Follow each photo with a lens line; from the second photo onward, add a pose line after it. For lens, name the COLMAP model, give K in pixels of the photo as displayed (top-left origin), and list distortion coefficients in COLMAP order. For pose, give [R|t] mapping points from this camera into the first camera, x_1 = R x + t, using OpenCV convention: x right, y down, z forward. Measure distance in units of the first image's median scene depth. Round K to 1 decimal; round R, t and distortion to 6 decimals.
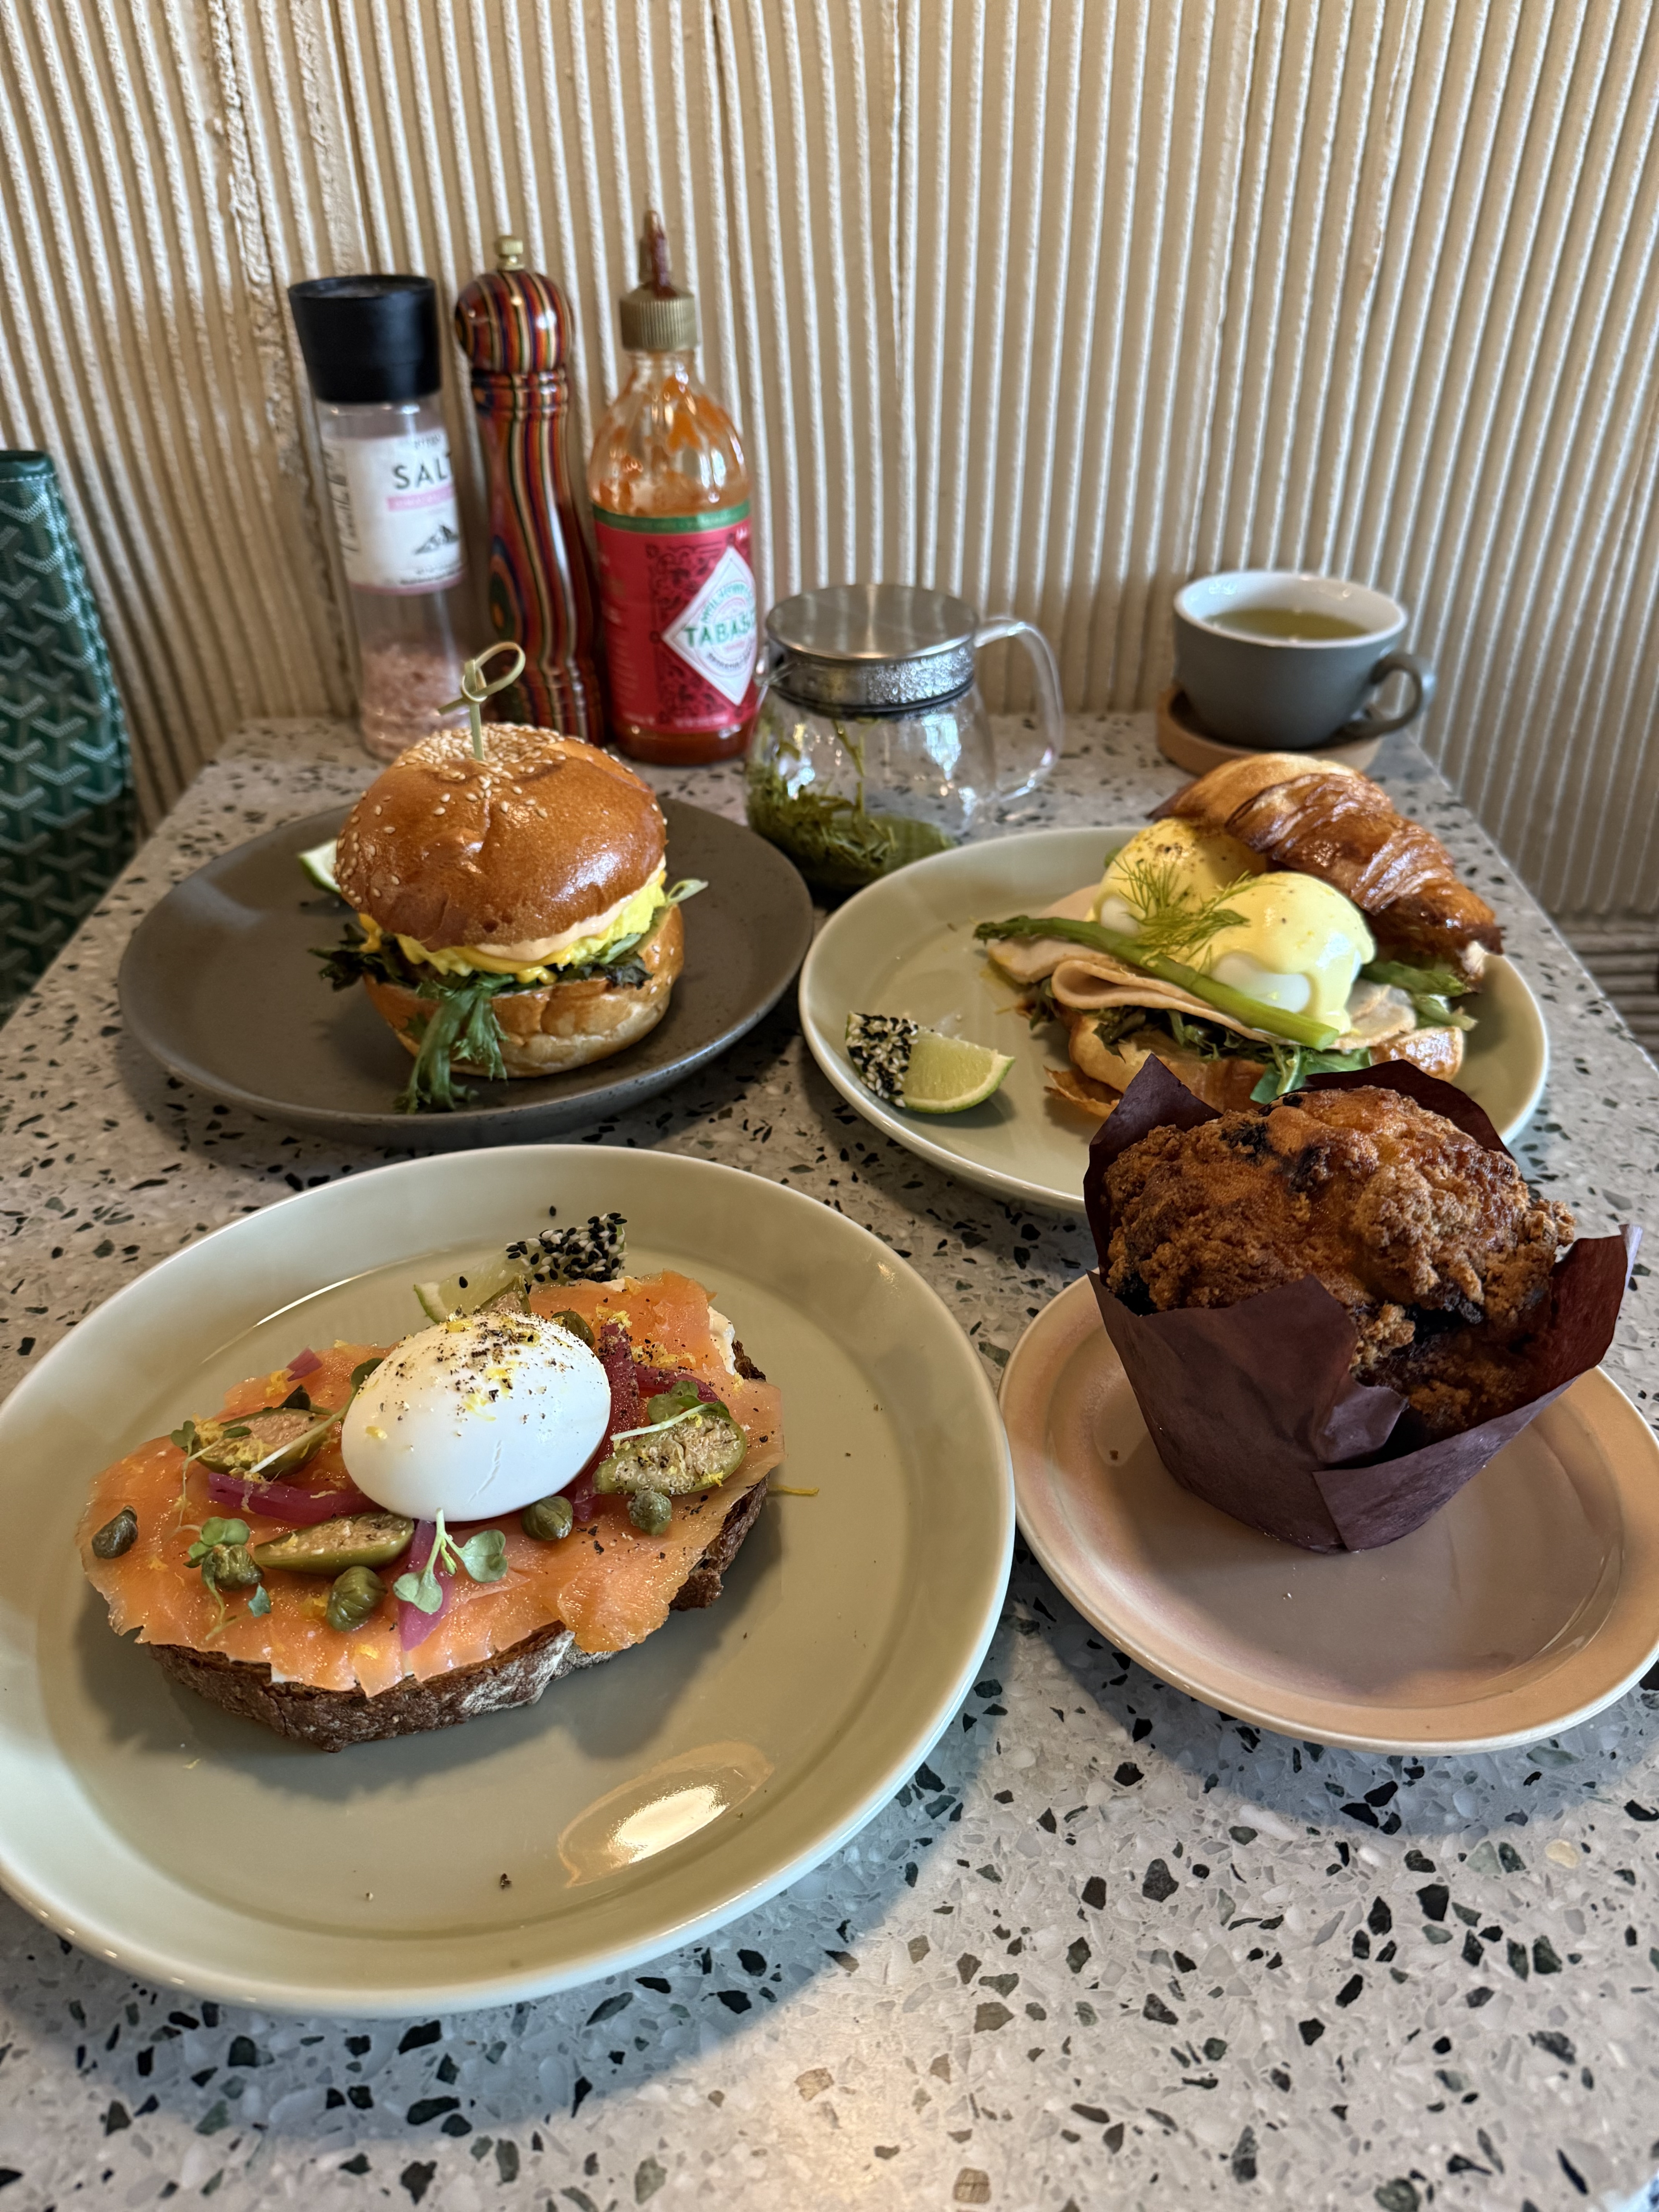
lens RADIAL K [[1570.6, 0, 837.7], [0, 1570.6, 1073.3], [0, 0, 1]] dist [0.055000, -0.085931]
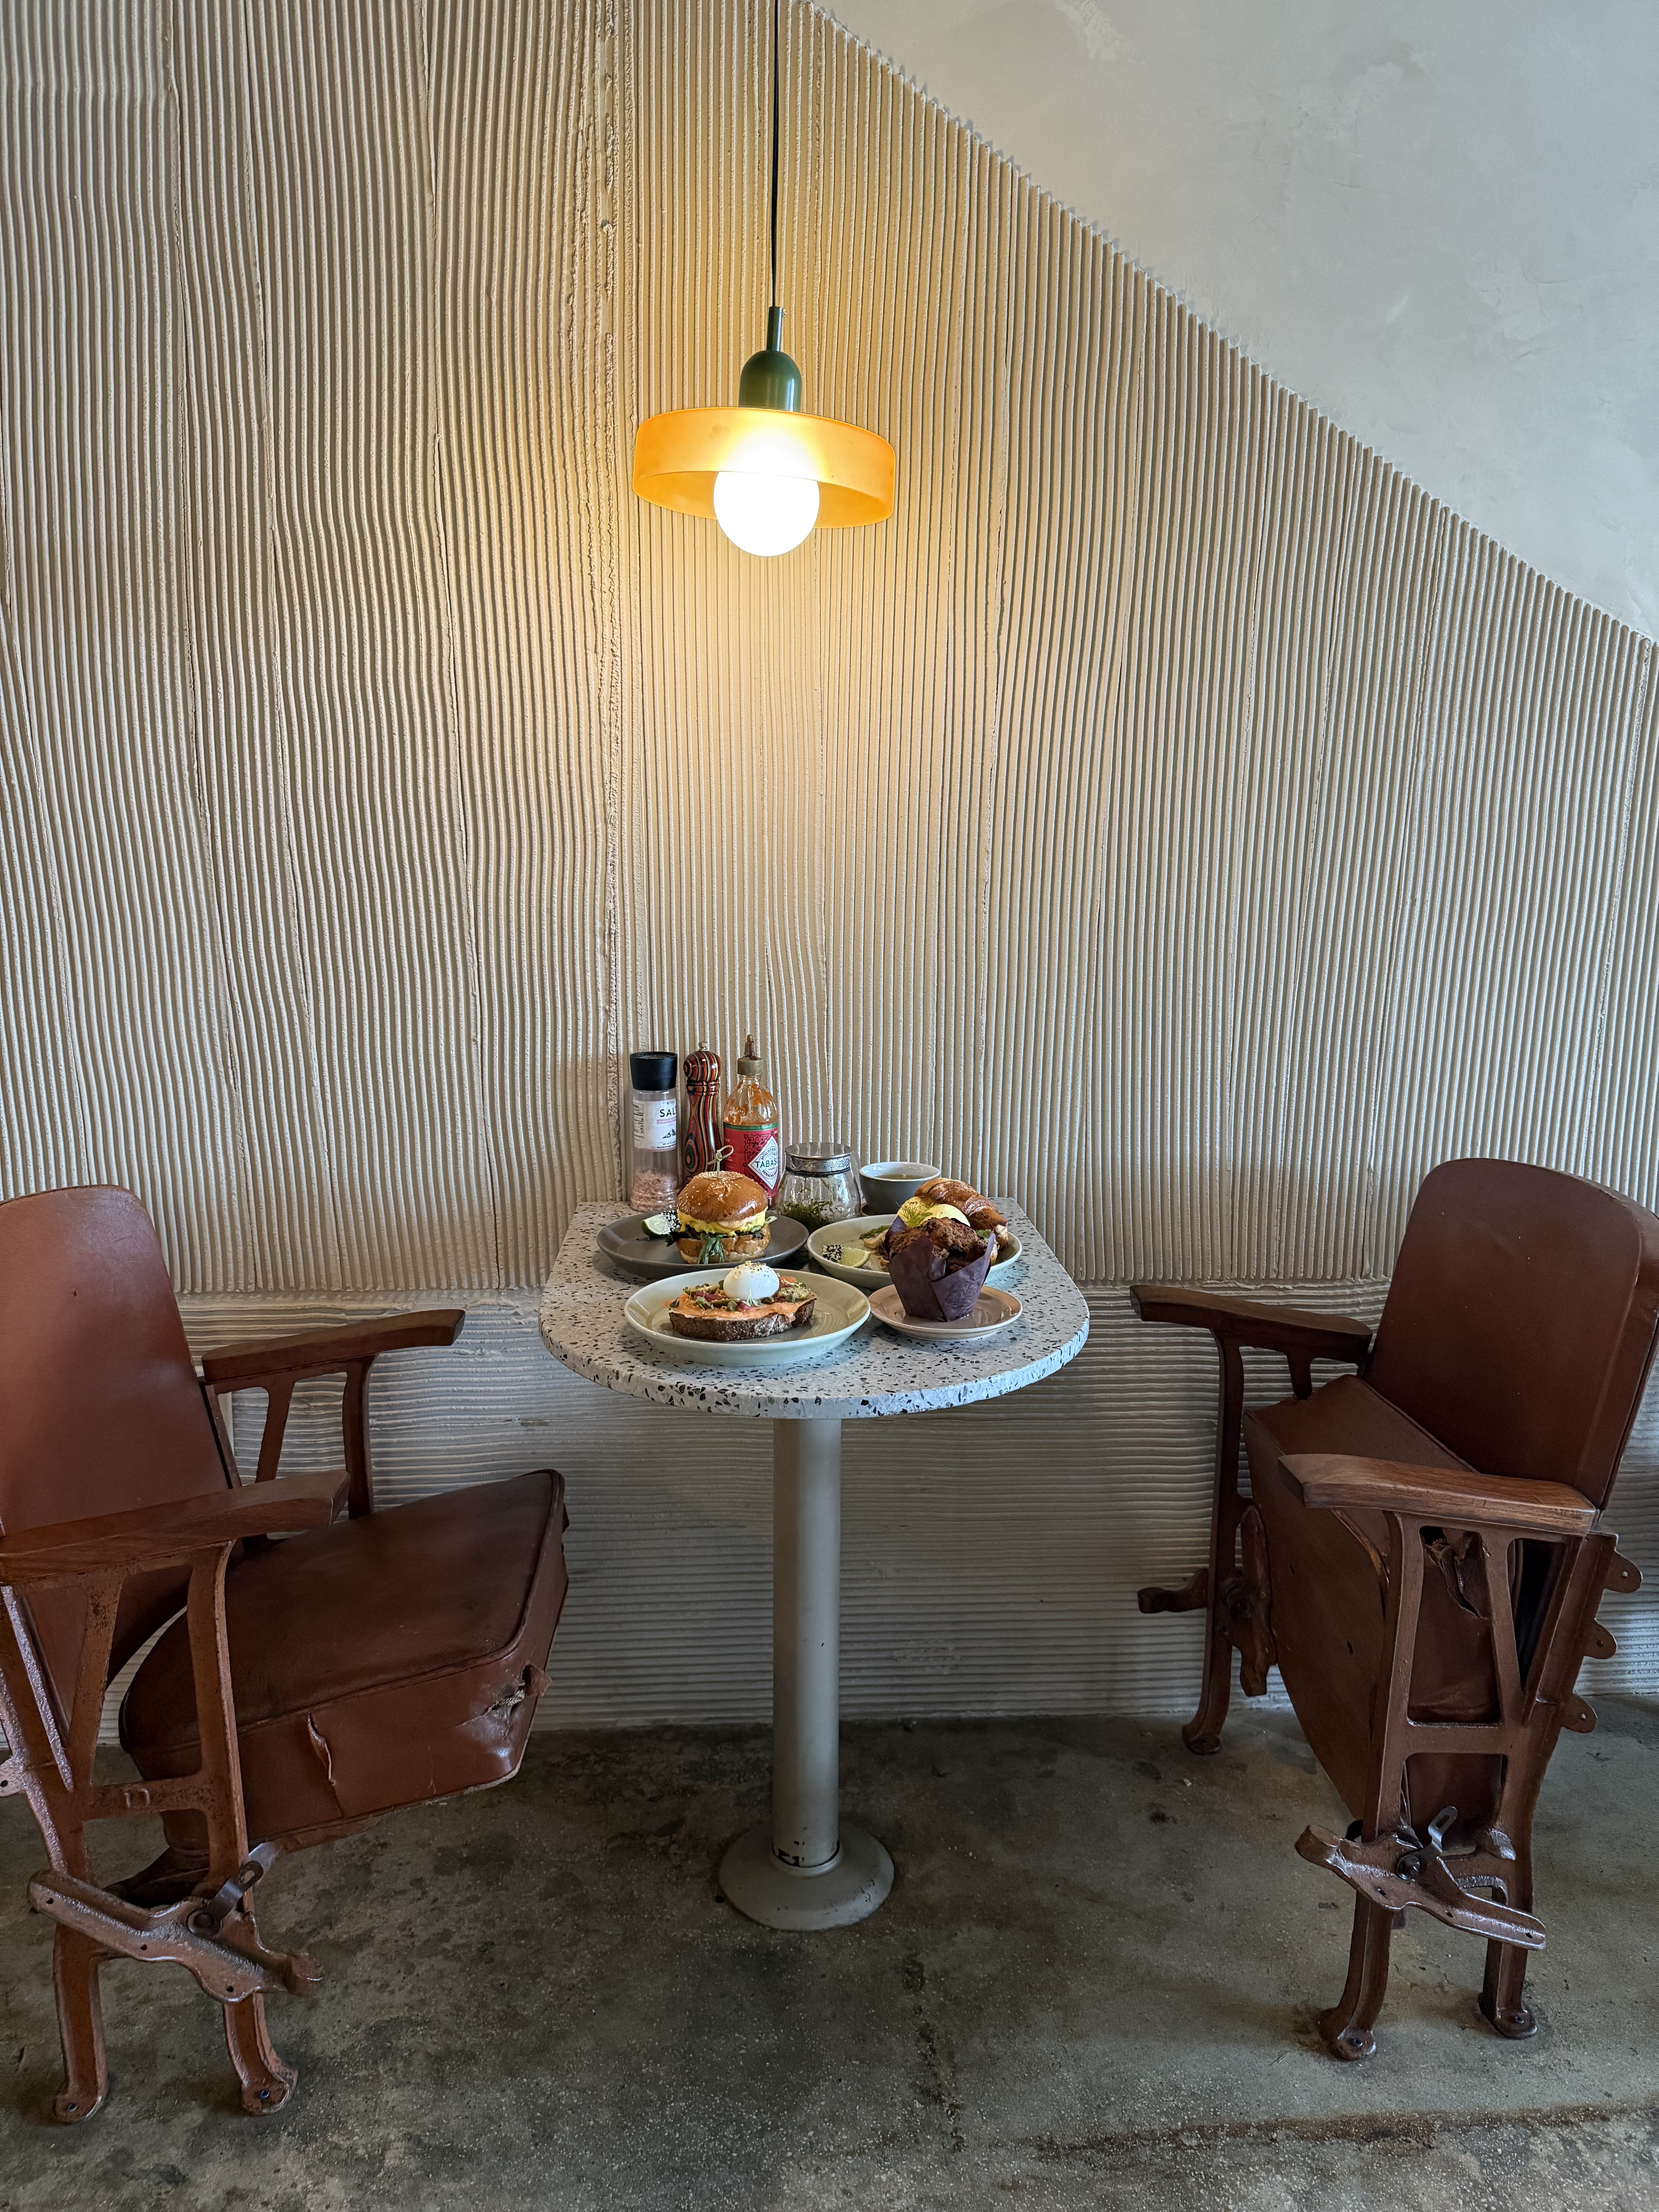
lens RADIAL K [[1570.6, 0, 830.2], [0, 1570.6, 1111.6], [0, 0, 1]] dist [0.055000, -0.085931]
pose [[0.997723, 0.006624, 0.067118, -0.261156], [0.021258, 0.913551, -0.406168, 1.365908], [-0.064006, 0.406670, 0.911330, -2.827526]]
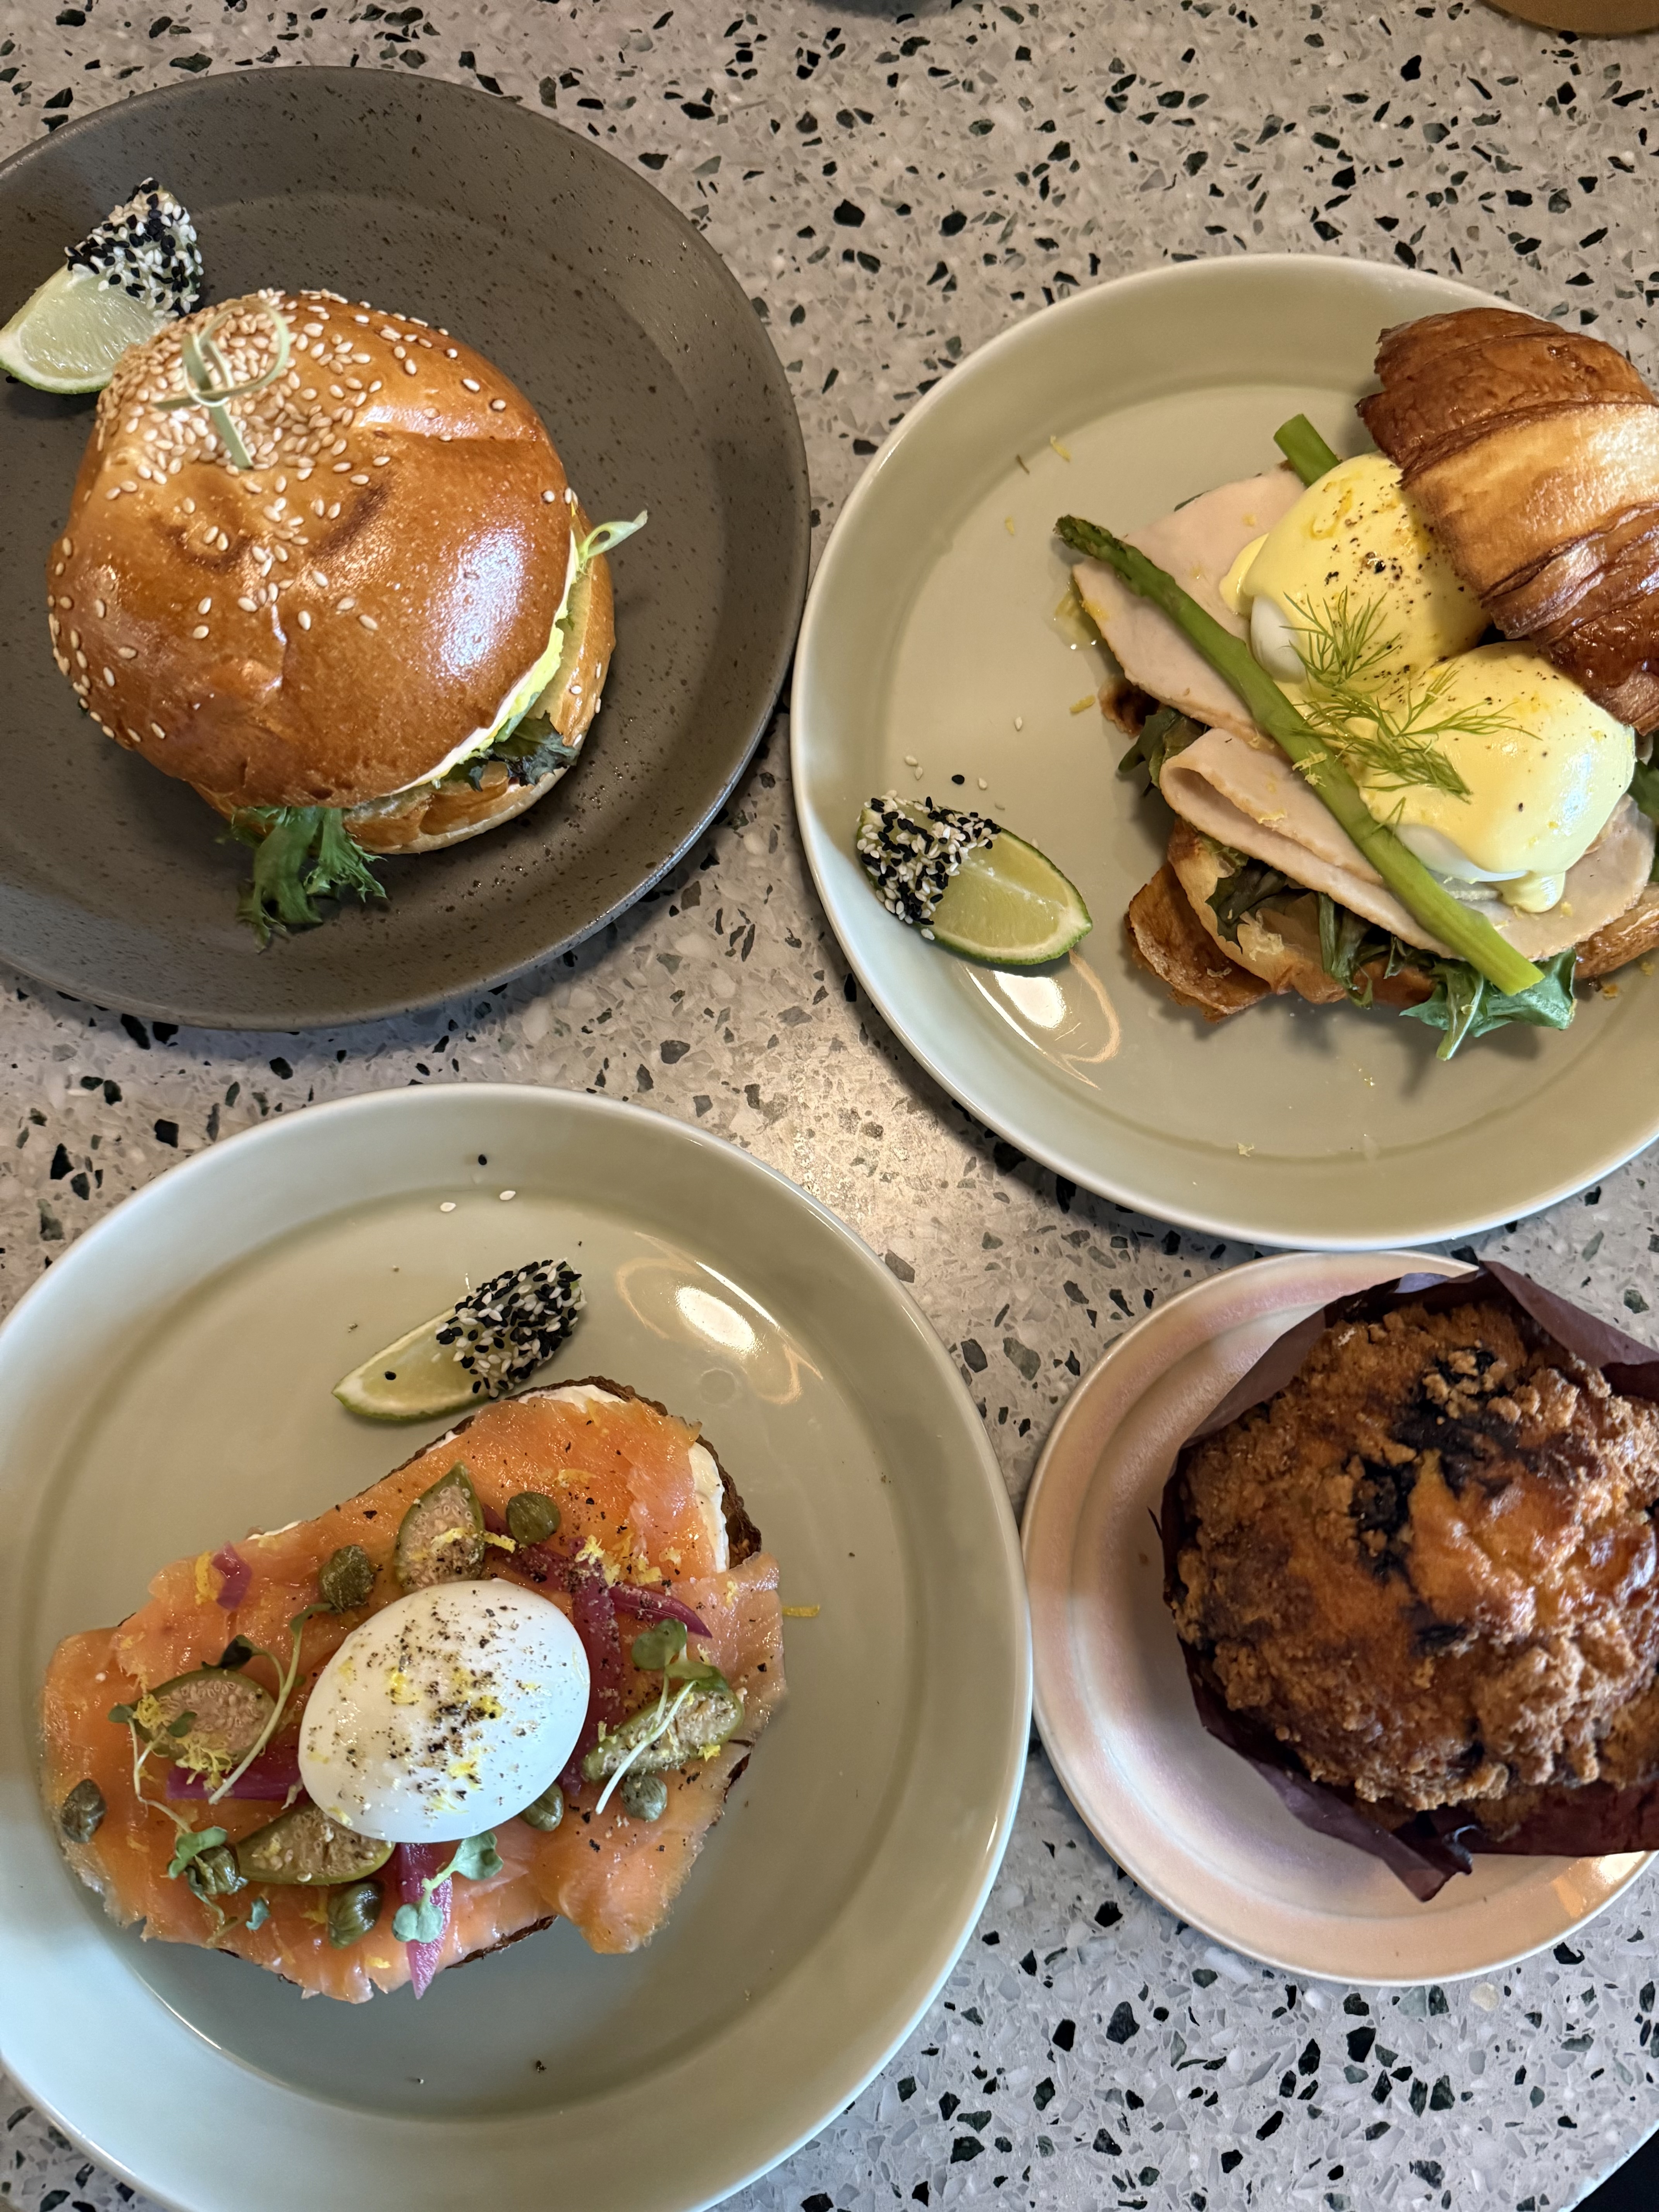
lens RADIAL K [[1570.6, 0, 839.0], [0, 1570.6, 1144.4], [0, 0, 1]] dist [0.055000, -0.085931]
pose [[0.999576, 0.010028, 0.027328, -0.026319], [-0.026602, 0.695878, 0.717667, -0.541246], [-0.011821, -0.718090, 0.695850, 0.498997]]
